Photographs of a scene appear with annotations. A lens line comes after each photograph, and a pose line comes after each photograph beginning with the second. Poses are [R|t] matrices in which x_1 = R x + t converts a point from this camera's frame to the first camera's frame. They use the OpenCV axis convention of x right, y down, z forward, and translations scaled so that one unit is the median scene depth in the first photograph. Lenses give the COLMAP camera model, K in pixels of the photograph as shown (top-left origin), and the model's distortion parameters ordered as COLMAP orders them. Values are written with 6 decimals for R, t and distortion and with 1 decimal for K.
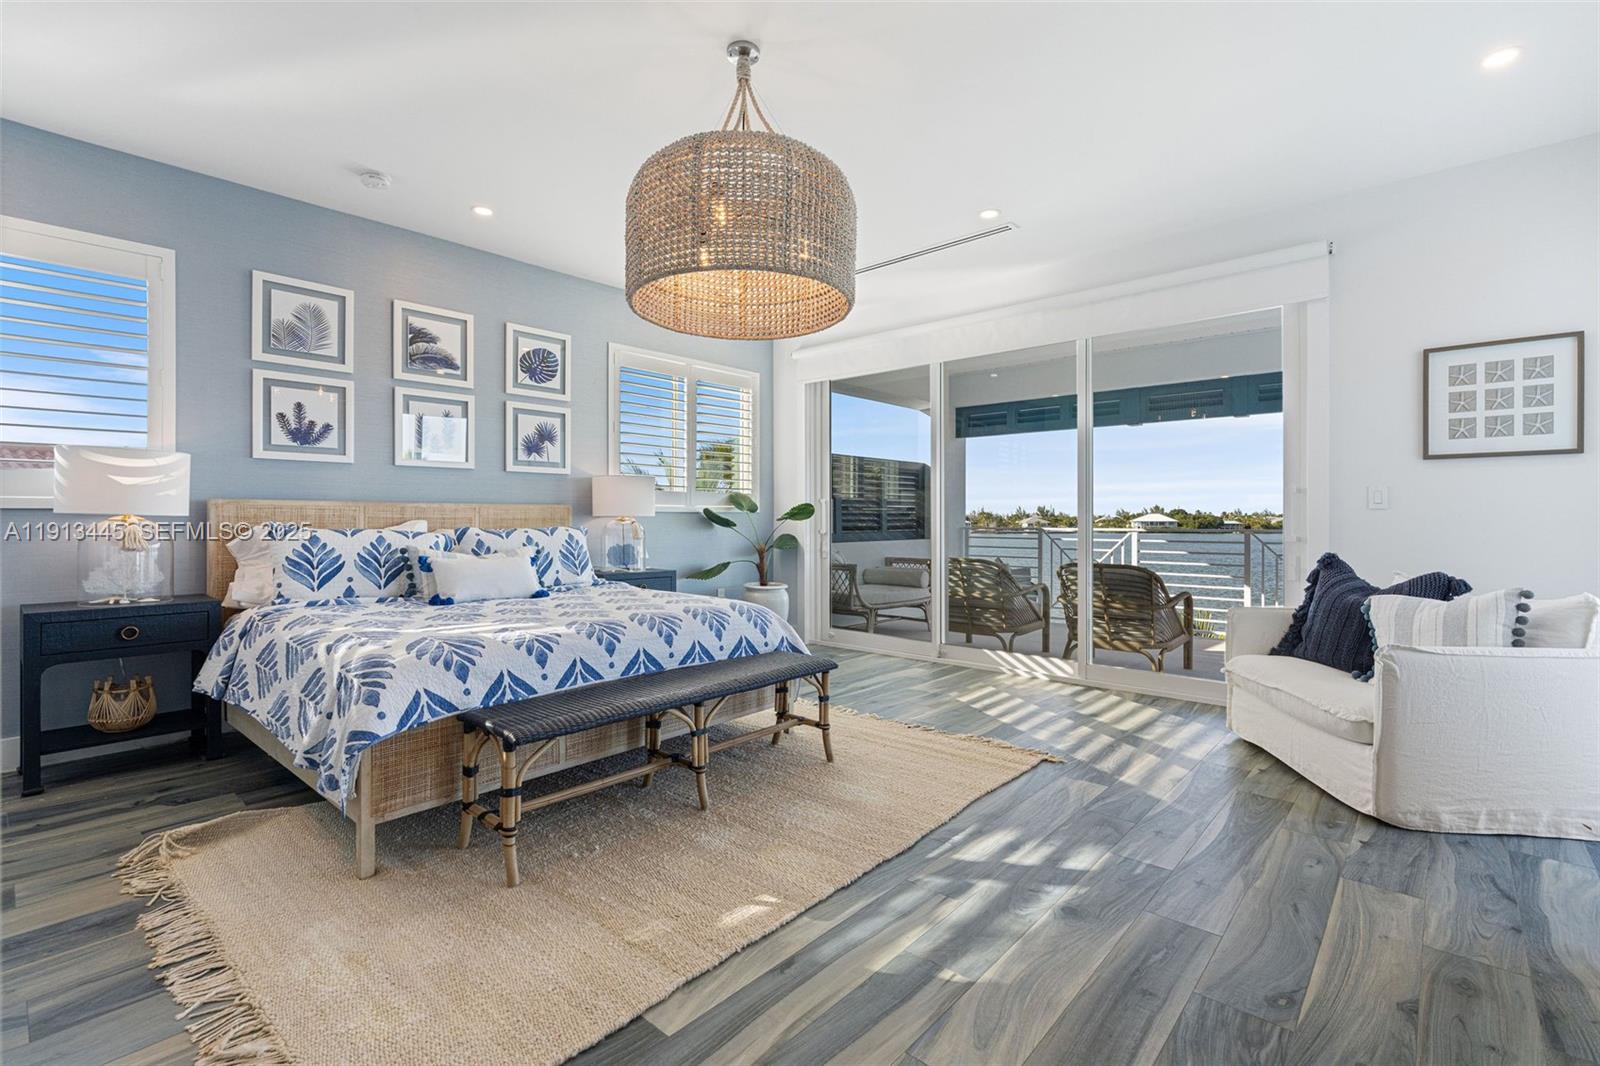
lens RADIAL K [[728.4, 0, 805.4], [0, 728.4, 523.0], [0, 0, 1]] dist [-0.003248, -0.000366]
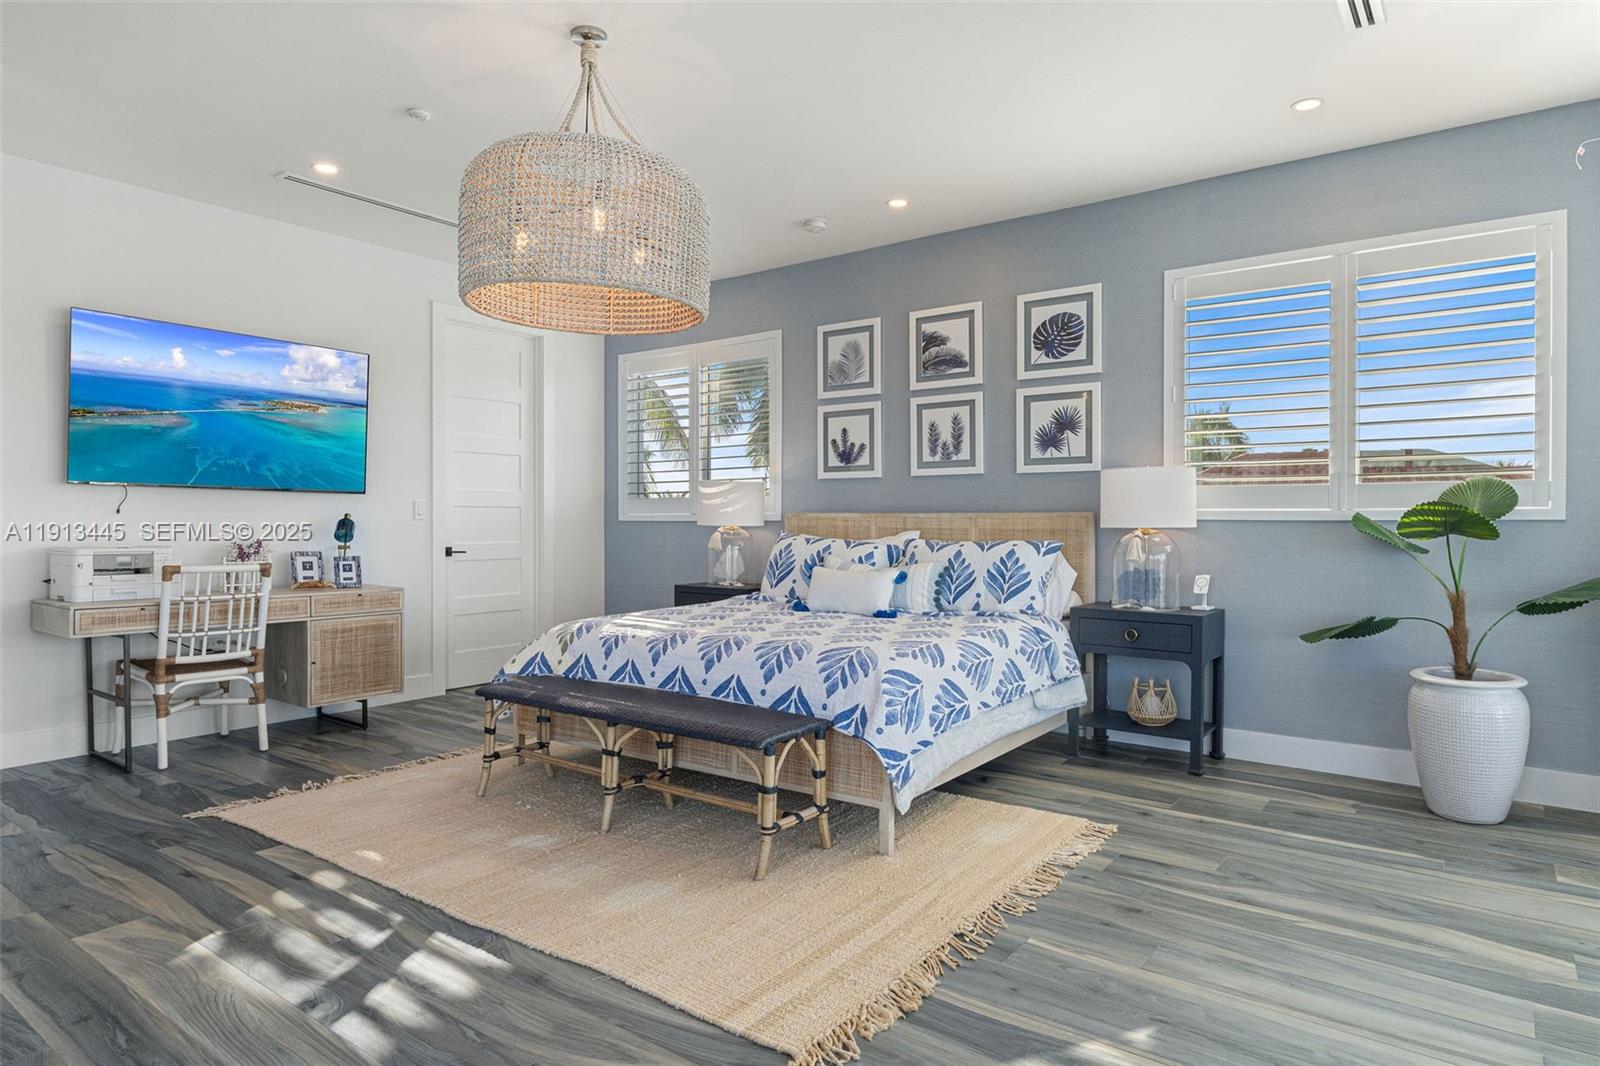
lens RADIAL K [[929.8, 0, 800.0], [0, 929.8, 533.0], [0, 0, 1]] dist [-0.002404, 0.001112]
pose [[0.083788, 0.012964, -0.996399, 0.766762], [-0.007441, 0.999896, 0.012384, -0.016277], [0.996456, 0.006376, 0.083876, 0.792719]]
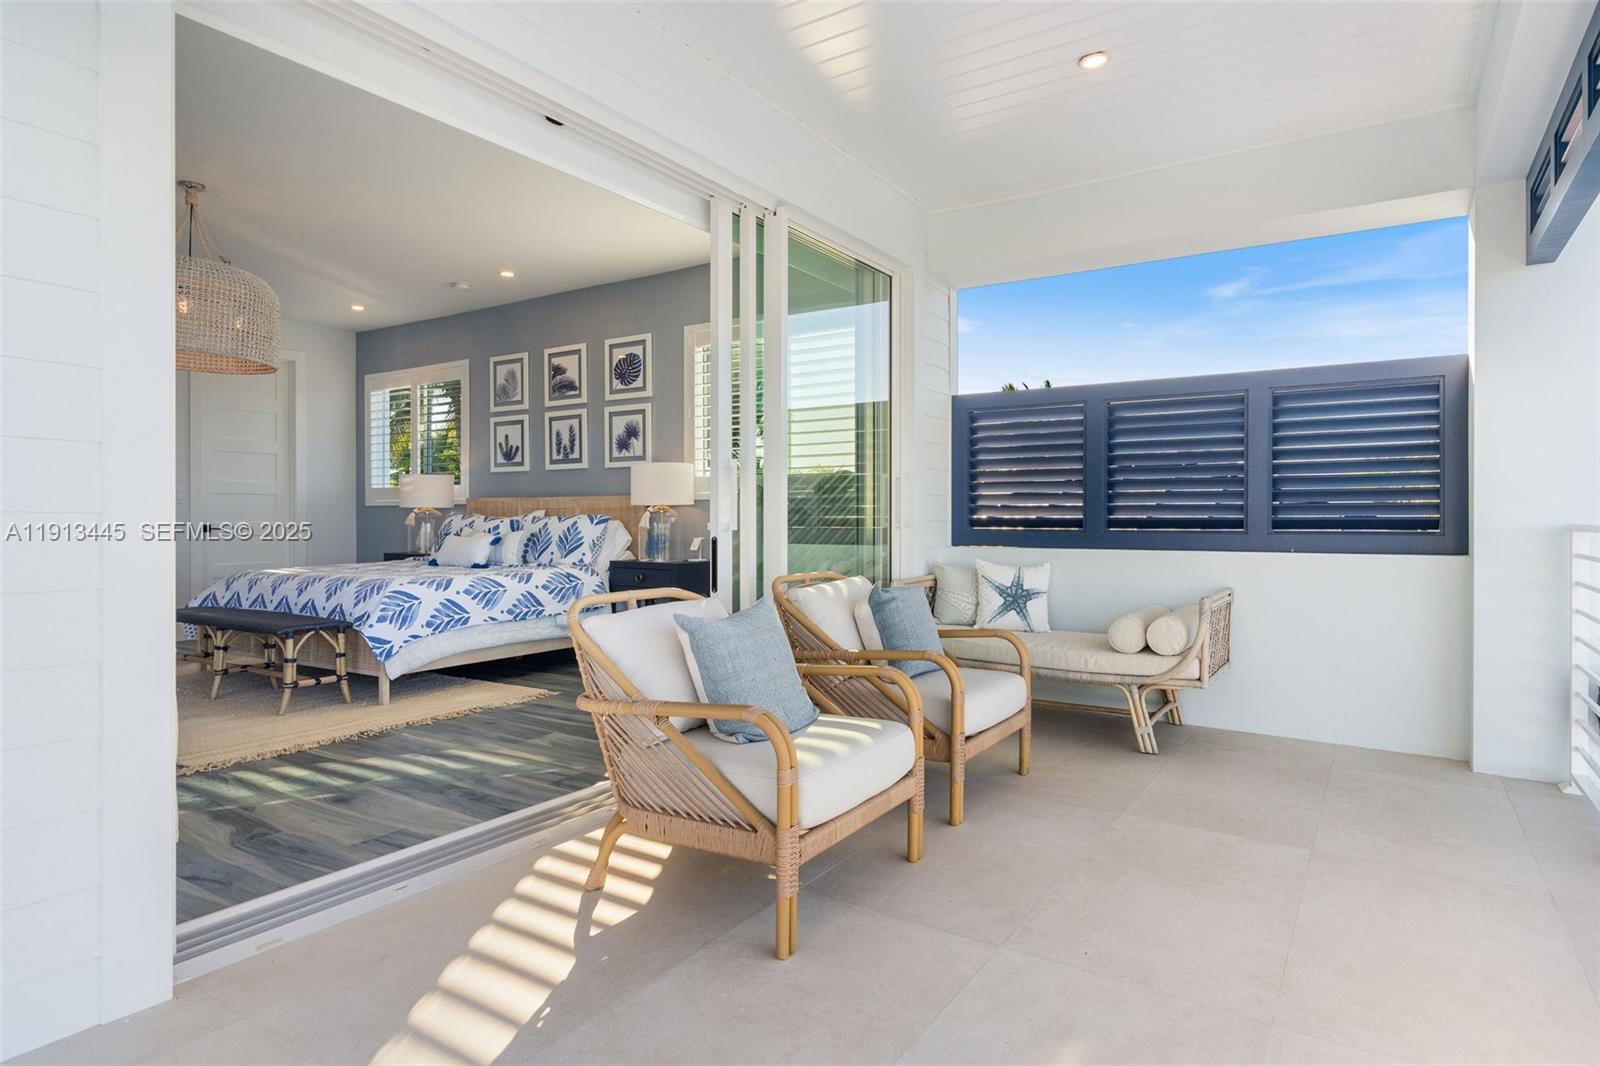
lens RADIAL K [[907.2, 0, 799.8], [0, 907.2, 521.1], [0, 0, 1]] dist [-0.003783, -0.001310]
pose [[0.145938, 0.001454, -0.989293, 1.284549], [-0.005861, 0.999983, 0.000605, 0.013778], [0.989276, 0.005710, 0.145944, 1.315389]]
